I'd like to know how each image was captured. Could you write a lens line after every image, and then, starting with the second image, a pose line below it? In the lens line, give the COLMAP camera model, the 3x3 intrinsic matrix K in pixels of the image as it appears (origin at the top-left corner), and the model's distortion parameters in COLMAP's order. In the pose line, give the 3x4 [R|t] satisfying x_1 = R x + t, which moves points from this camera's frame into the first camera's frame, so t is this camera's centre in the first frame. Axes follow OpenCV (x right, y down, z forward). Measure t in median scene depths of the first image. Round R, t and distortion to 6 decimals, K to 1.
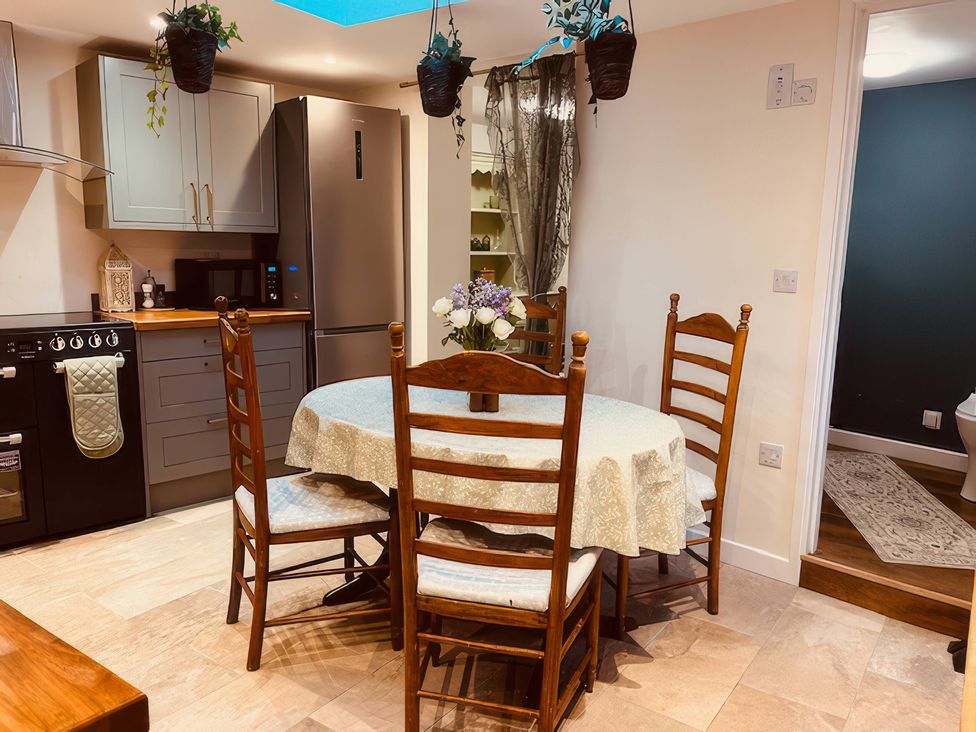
lens RADIAL K [[717.9, 0, 481.7], [0, 717.9, 366.4], [0, 0, 1]] dist [0.026433, -0.007166]
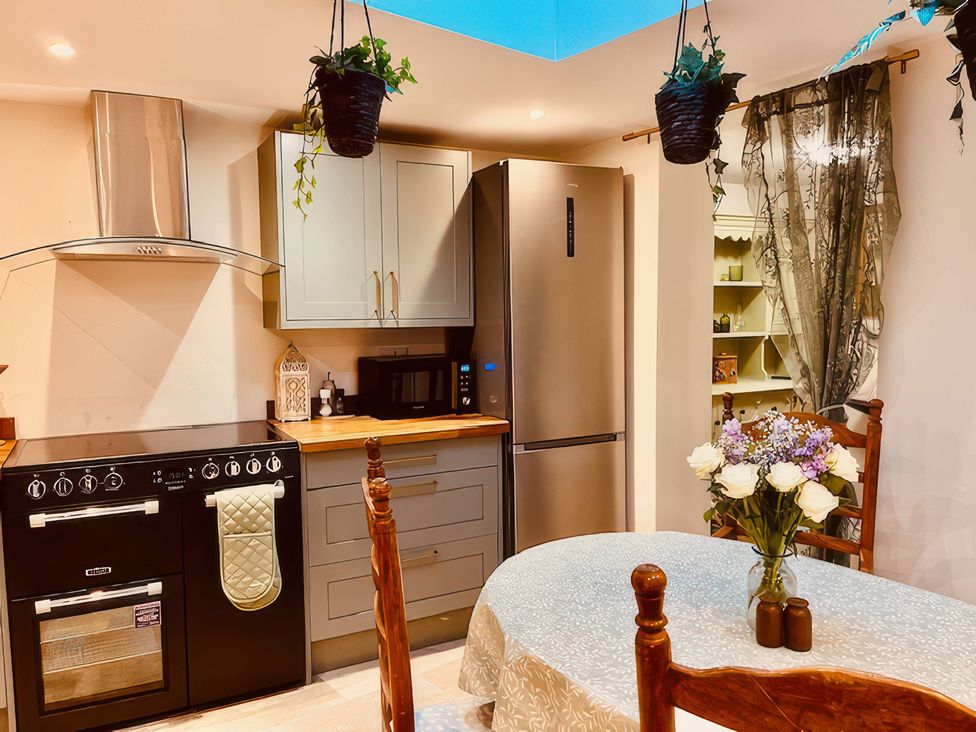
lens RADIAL K [[686.9, 0, 489.0], [0, 686.9, 364.3], [0, 0, 1]] dist [0.082397, -0.110731]
pose [[0.960127, -0.006295, -0.279494, -0.049661], [-0.019426, 0.995828, -0.089161, -0.079306], [0.278889, 0.091036, 0.955999, 0.284297]]
